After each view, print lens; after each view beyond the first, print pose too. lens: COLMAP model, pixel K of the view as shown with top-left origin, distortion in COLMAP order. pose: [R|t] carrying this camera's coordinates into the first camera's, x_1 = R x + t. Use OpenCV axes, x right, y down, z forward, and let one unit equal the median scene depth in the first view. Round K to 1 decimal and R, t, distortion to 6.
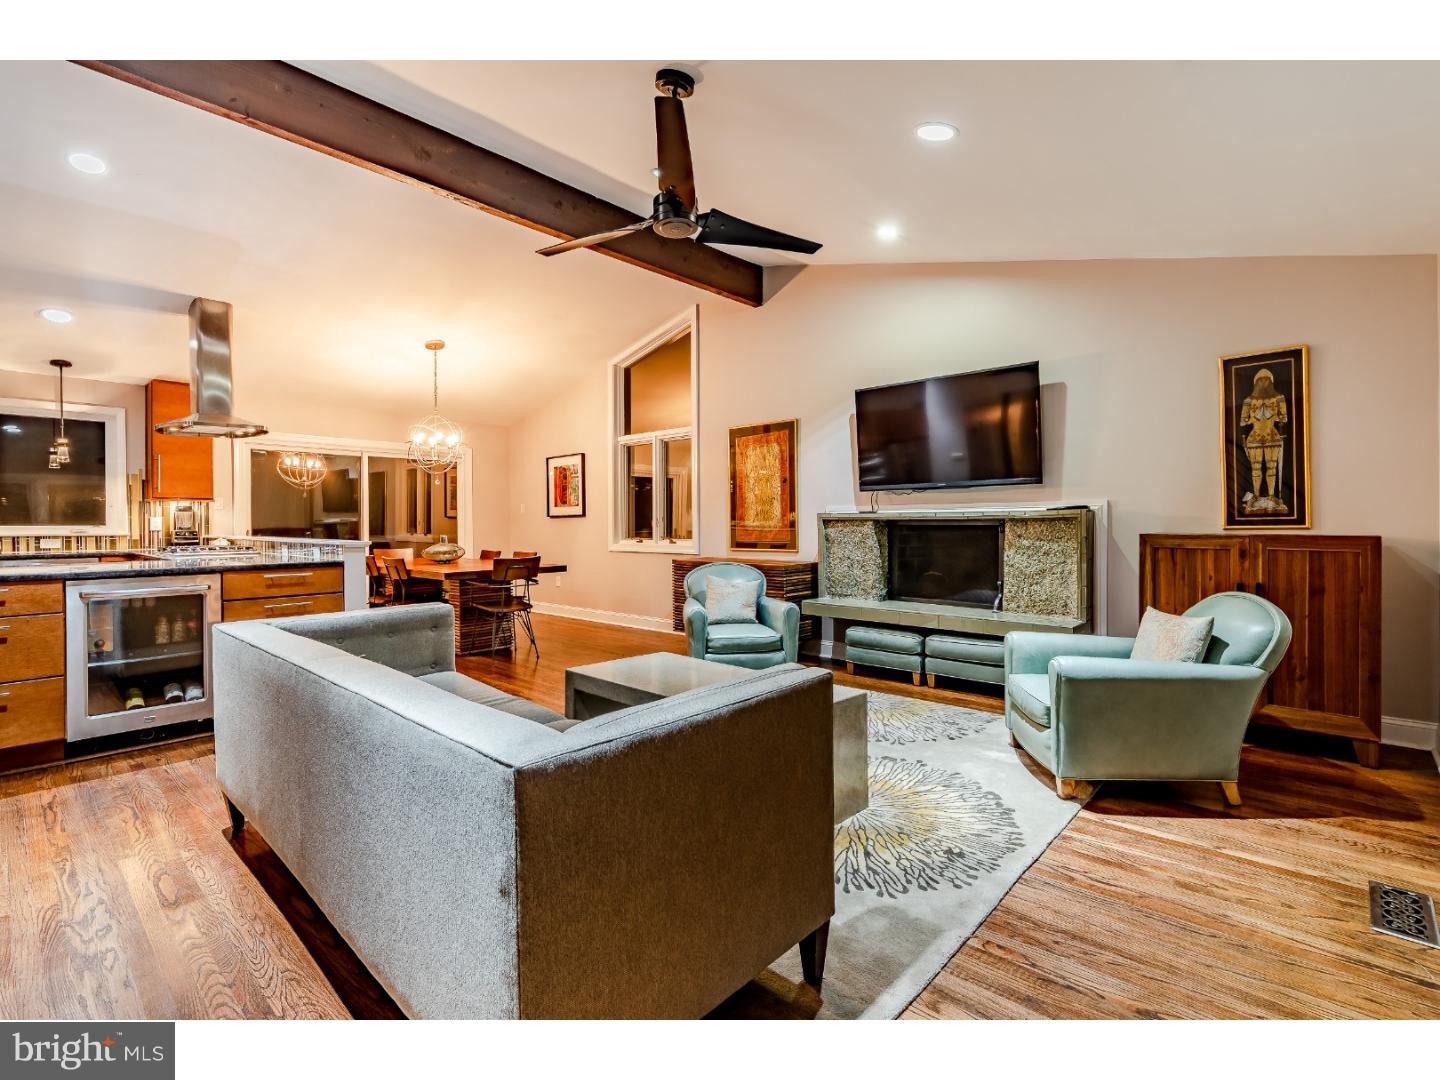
lens RADIAL K [[667.3, 0, 713.7], [0, 667.3, 517.5], [0, 0, 1]] dist [0.000066, -0.000032]
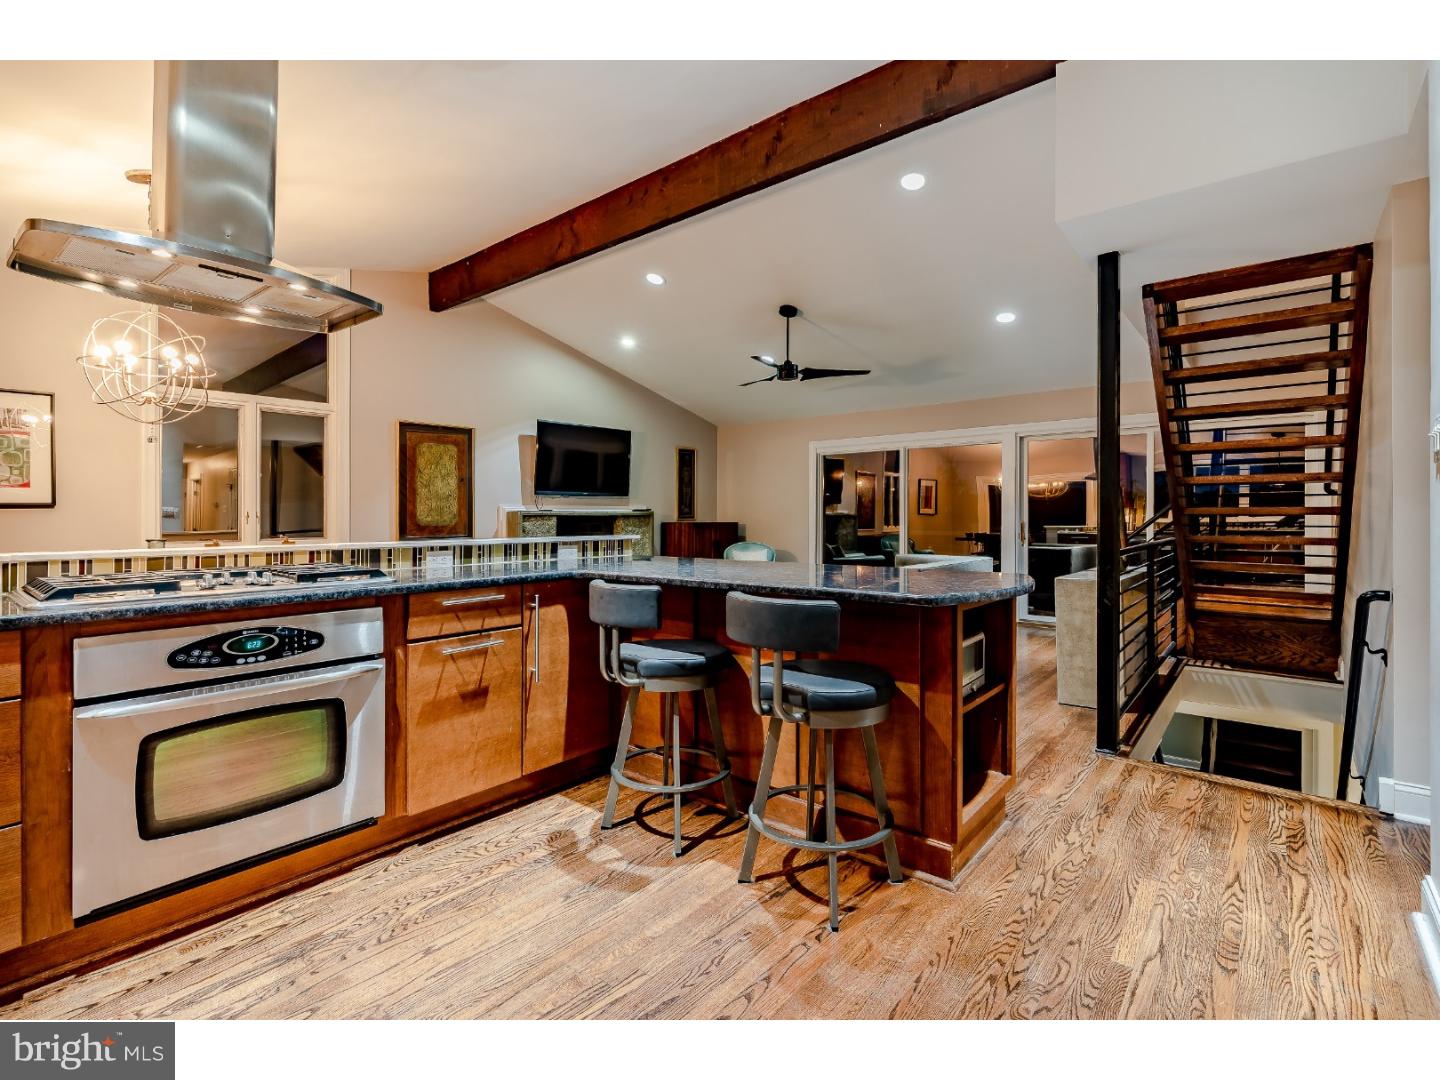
lens RADIAL K [[684.1, 0, 719.8], [0, 684.1, 507.5], [0, 0, 1]] dist [-0.002451, -0.000446]
pose [[-0.046172, 0.016695, 0.998794, -1.100553], [-0.006603, 0.999833, -0.017017, 0.007835], [-0.998912, -0.007380, -0.046054, 0.645158]]
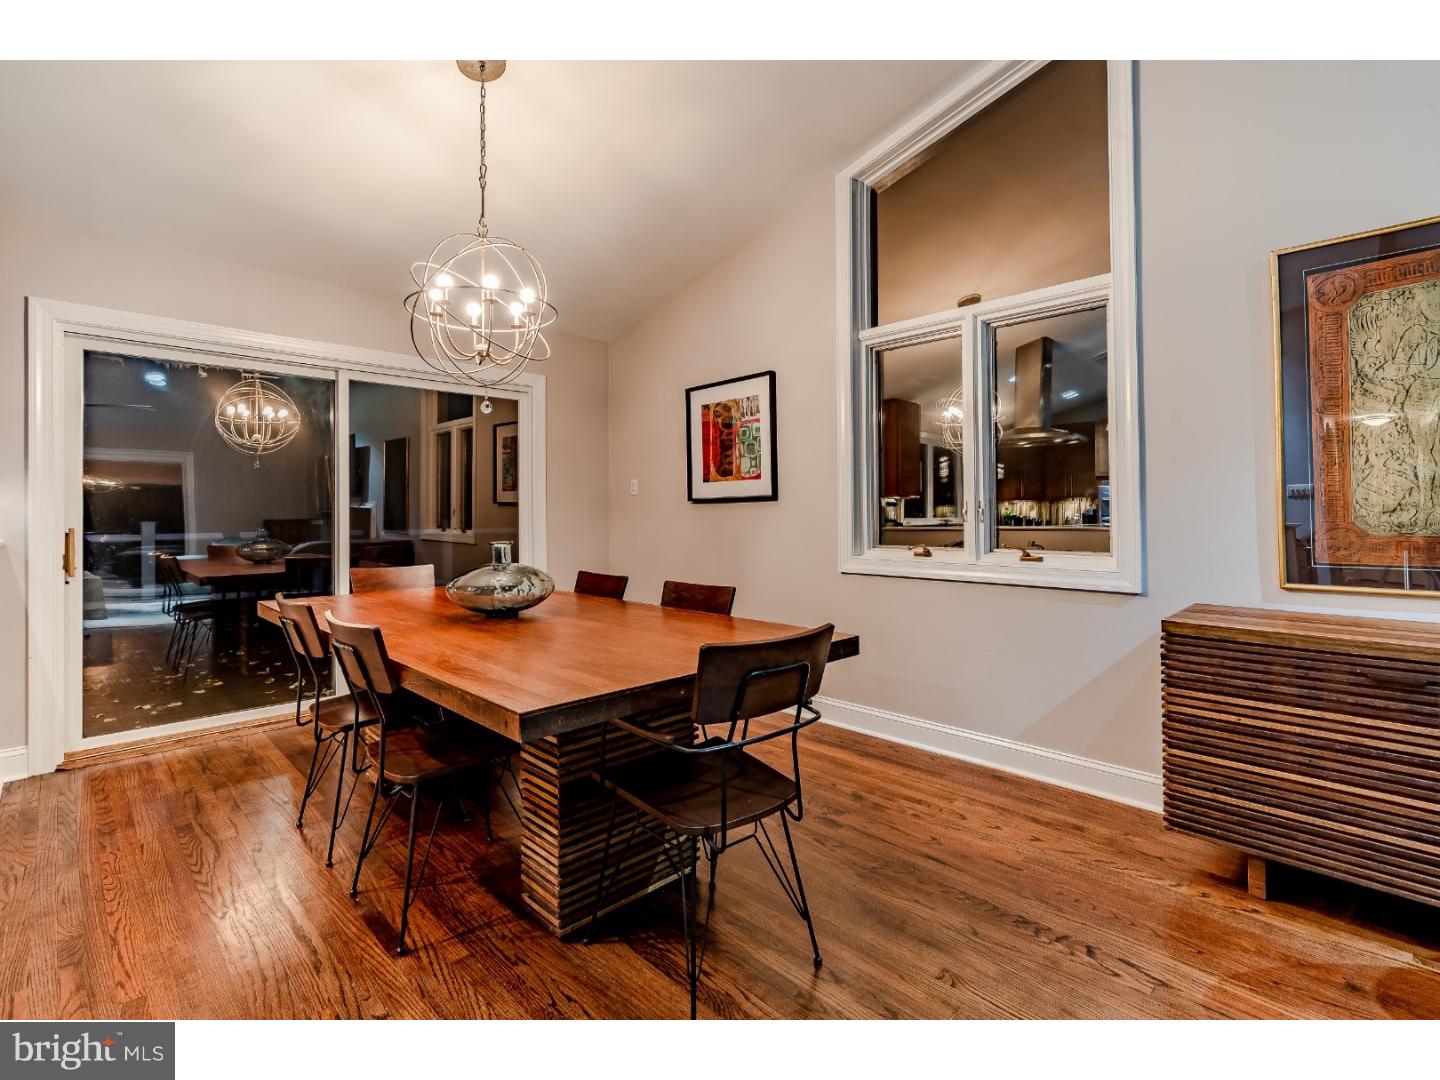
lens RADIAL K [[673.8, 0, 724.4], [0, 673.8, 502.2], [0, 0, 1]] dist [-0.000492, -0.000428]
pose [[0.999042, -0.000306, -0.043753, -0.290875], [-0.000034, 0.999970, -0.007771, 0.005866], [0.043754, 0.007765, 0.999012, 0.692900]]
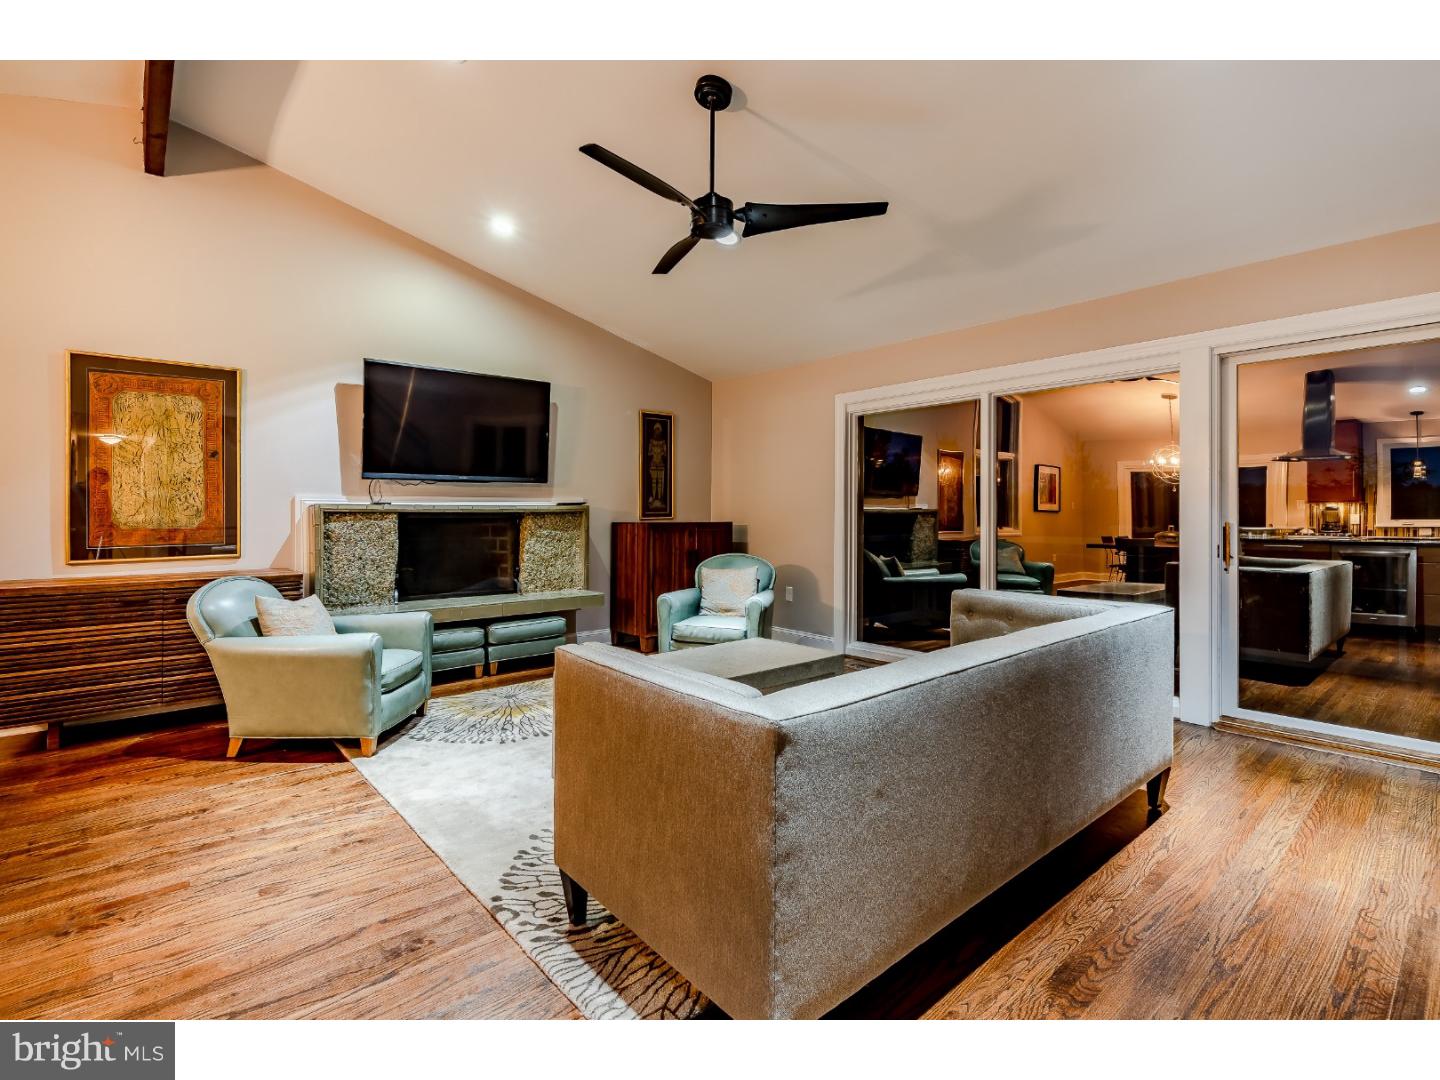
lens RADIAL K [[684.1, 0, 719.8], [0, 684.1, 507.5], [0, 0, 1]] dist [-0.002451, -0.000446]
pose [[0.115807, 0.012128, 0.993198, -0.547735], [-0.006520, 0.999913, -0.011450, 0.004157], [-0.993250, -0.005150, 0.115876, 0.421317]]
